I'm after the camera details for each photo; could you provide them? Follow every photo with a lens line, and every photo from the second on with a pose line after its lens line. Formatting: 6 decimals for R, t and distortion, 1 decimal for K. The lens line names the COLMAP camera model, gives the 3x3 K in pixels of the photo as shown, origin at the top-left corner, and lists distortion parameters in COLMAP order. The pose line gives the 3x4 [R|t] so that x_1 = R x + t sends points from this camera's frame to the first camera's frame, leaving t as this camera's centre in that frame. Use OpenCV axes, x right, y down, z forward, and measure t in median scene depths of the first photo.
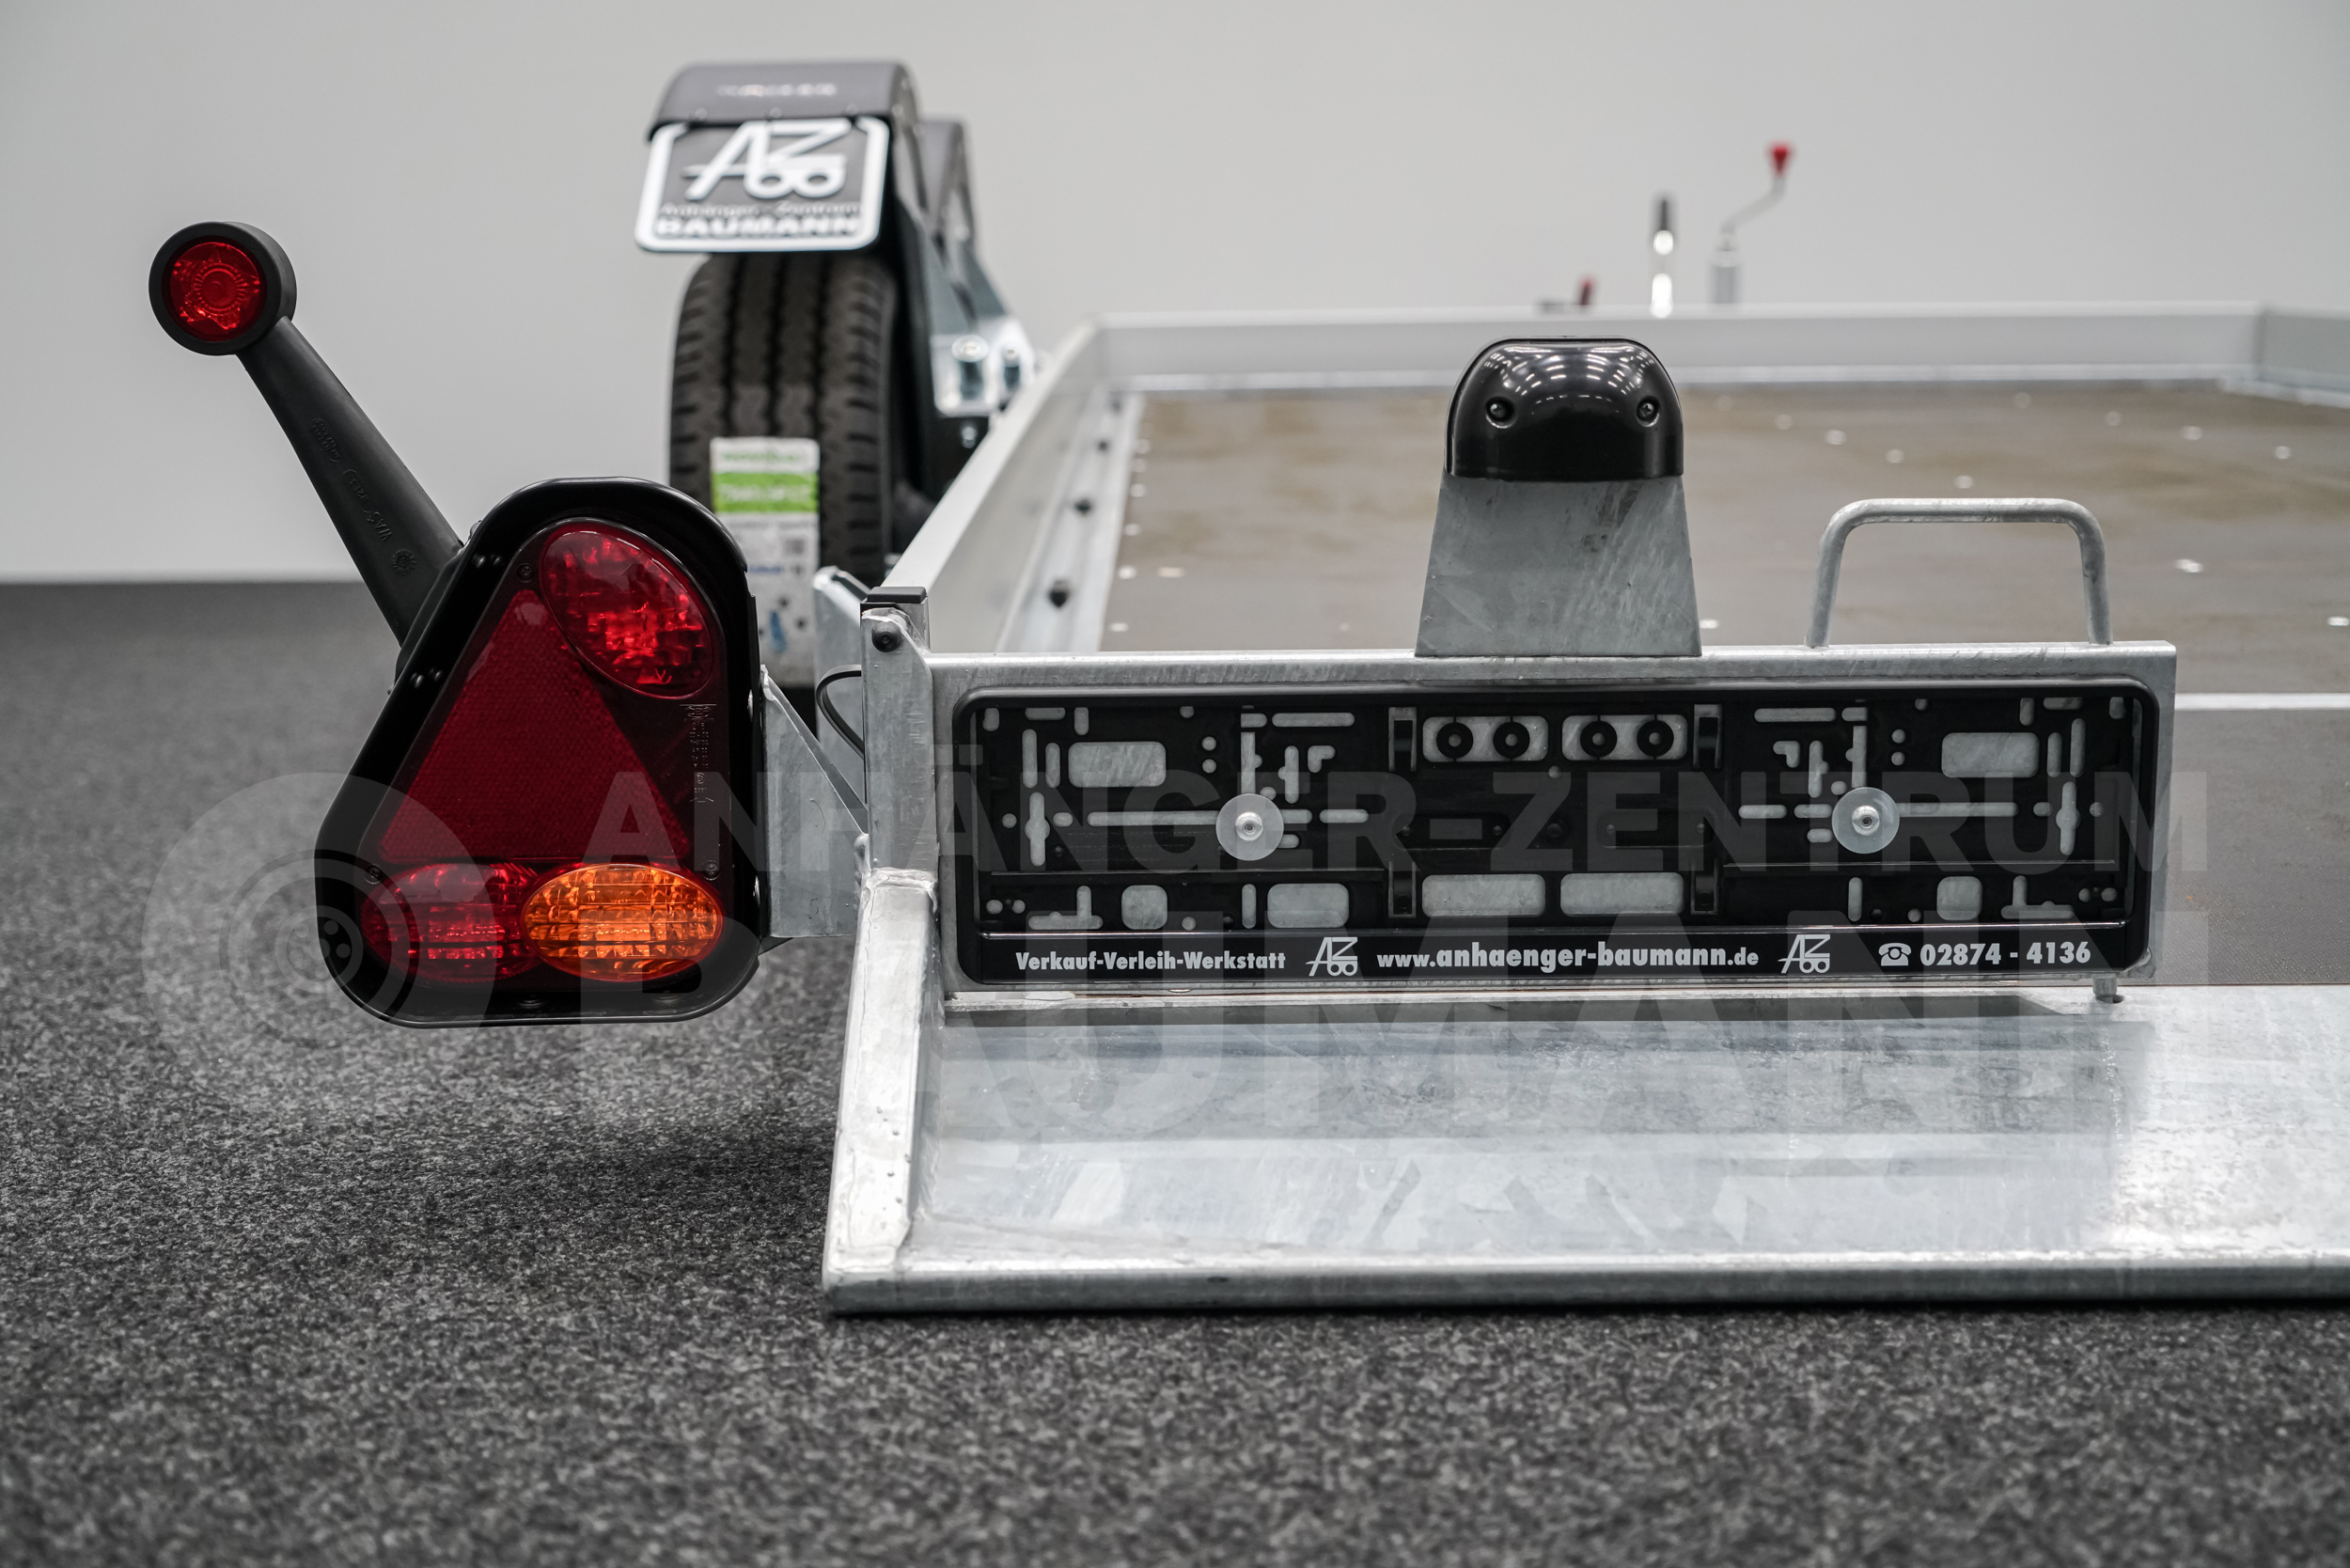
lens RADIAL K [[3393.8, 0, 1175.0], [0, 3393.8, 784.0], [0, 0, 1]] dist [-0.003519, -0.059736]
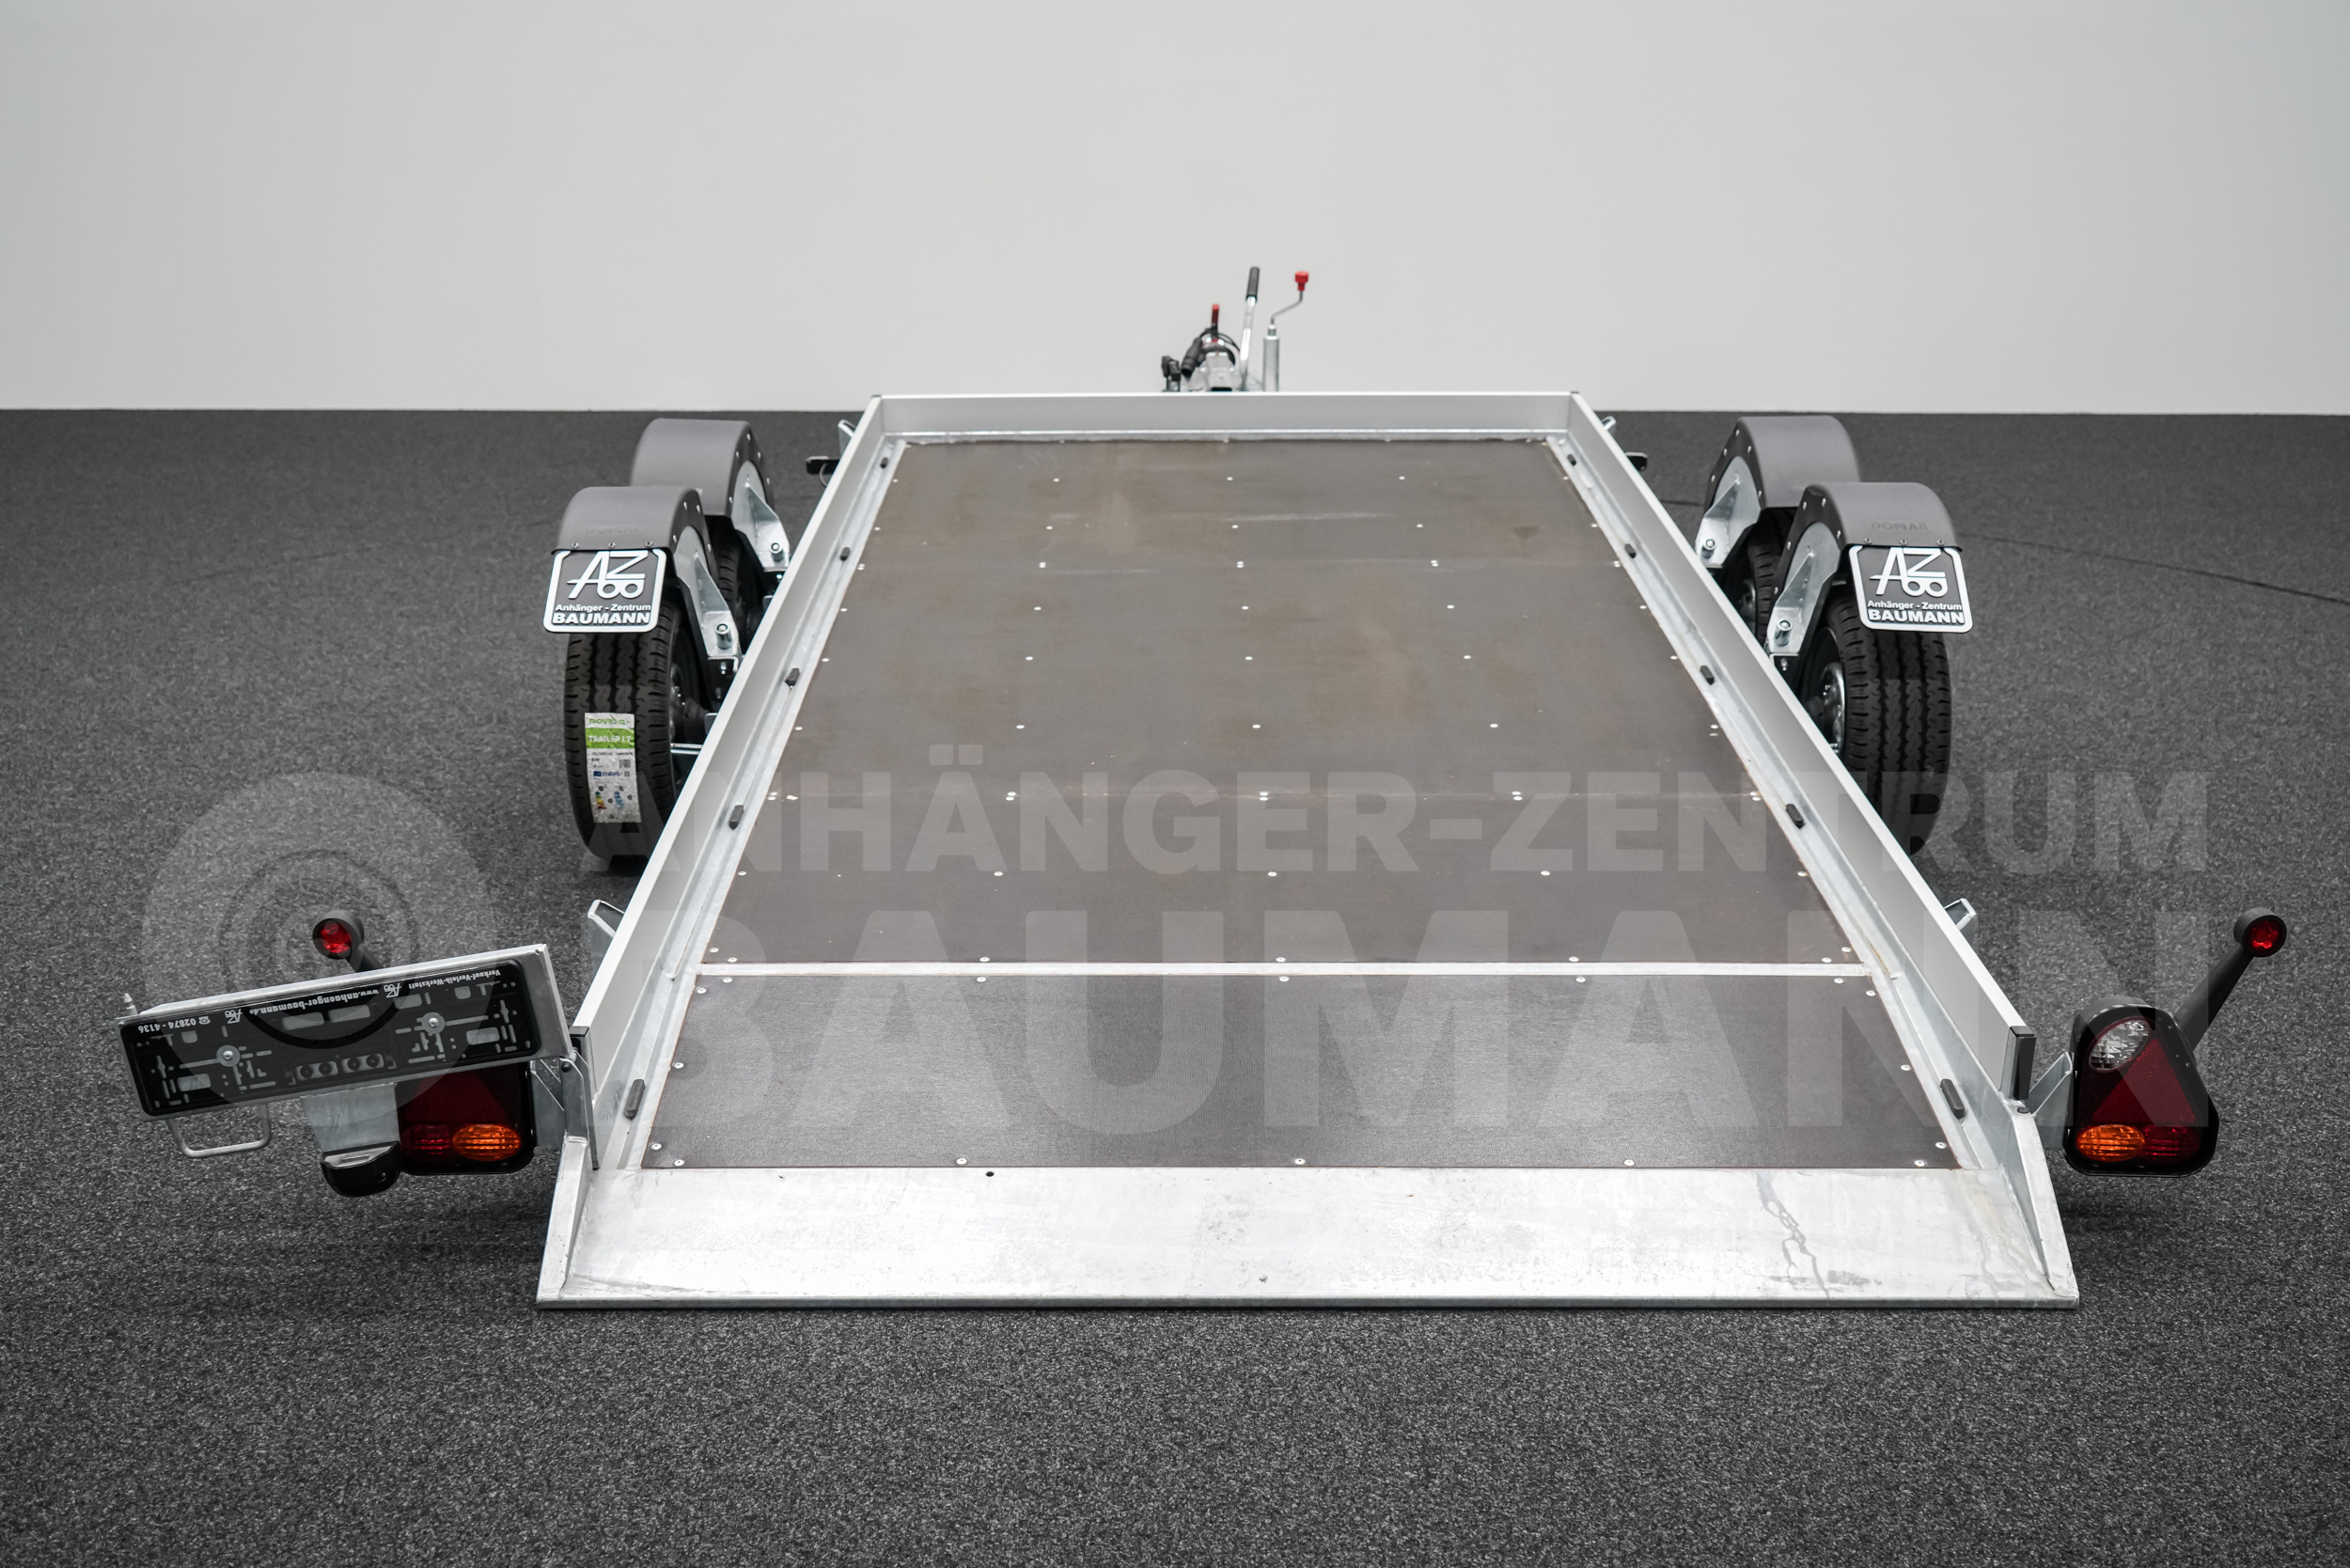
lens RADIAL K [[2711.5, 0, 1175.0], [0, 2711.5, 784.0], [0, 0, 1]] dist [0.003524, 0.023733]
pose [[0.999970, 0.006753, 0.003856, 0.223984], [-0.007355, 0.982362, 0.186845, -0.375644], [-0.002526, -0.186867, 0.982382, -0.662506]]
